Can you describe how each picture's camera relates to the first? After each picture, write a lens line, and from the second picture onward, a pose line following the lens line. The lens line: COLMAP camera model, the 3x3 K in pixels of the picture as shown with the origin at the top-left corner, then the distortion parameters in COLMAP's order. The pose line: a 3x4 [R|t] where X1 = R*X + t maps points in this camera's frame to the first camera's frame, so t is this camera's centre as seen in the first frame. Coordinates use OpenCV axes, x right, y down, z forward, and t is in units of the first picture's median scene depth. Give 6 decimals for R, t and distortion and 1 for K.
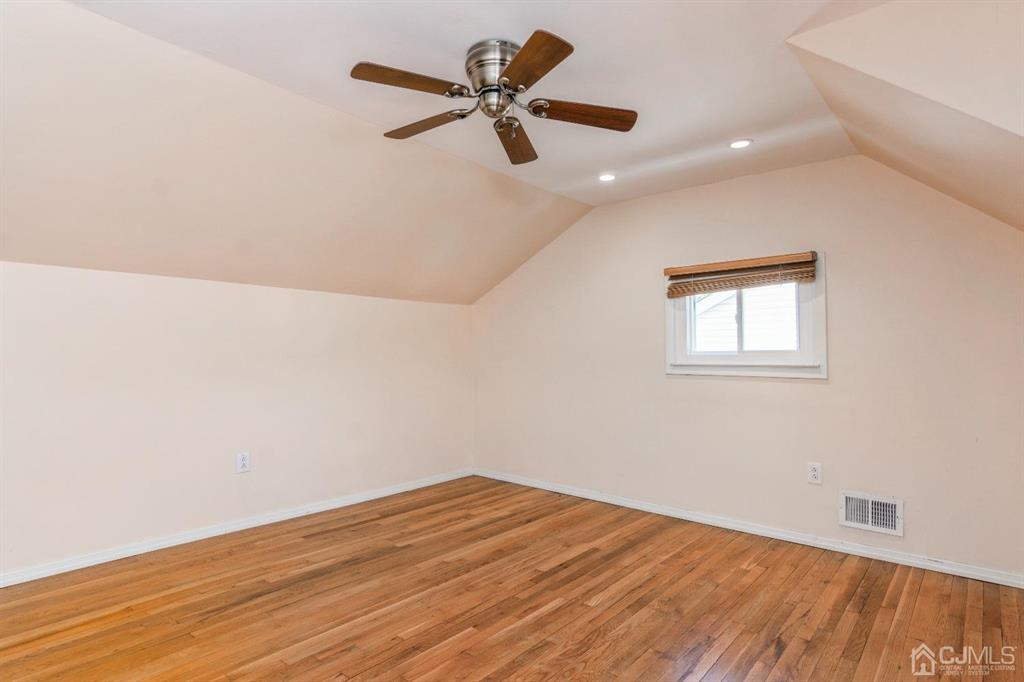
lens RADIAL K [[549.2, 0, 514.6], [0, 549.2, 353.2], [0, 0, 1]] dist [0.000180, -0.000729]
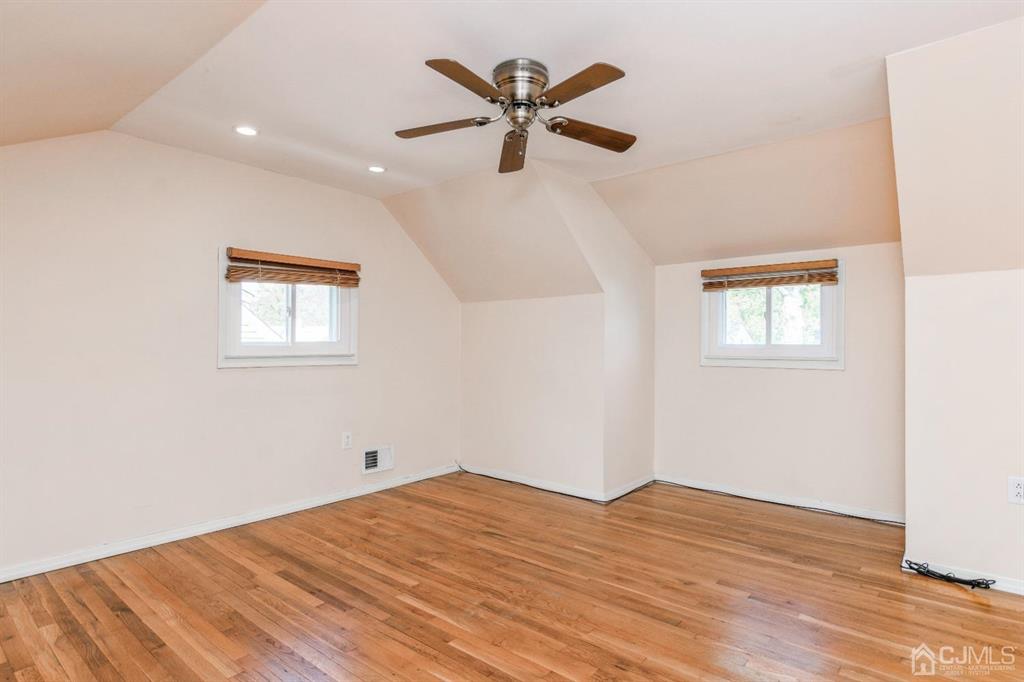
lens RADIAL K [[549.2, 0, 514.6], [0, 549.2, 353.2], [0, 0, 1]] dist [0.000180, -0.000729]
pose [[-0.028585, -0.015752, 0.999467, -0.754971], [-0.003734, 0.999871, 0.015652, -0.001240], [-0.999584, -0.003285, -0.028640, 0.695760]]
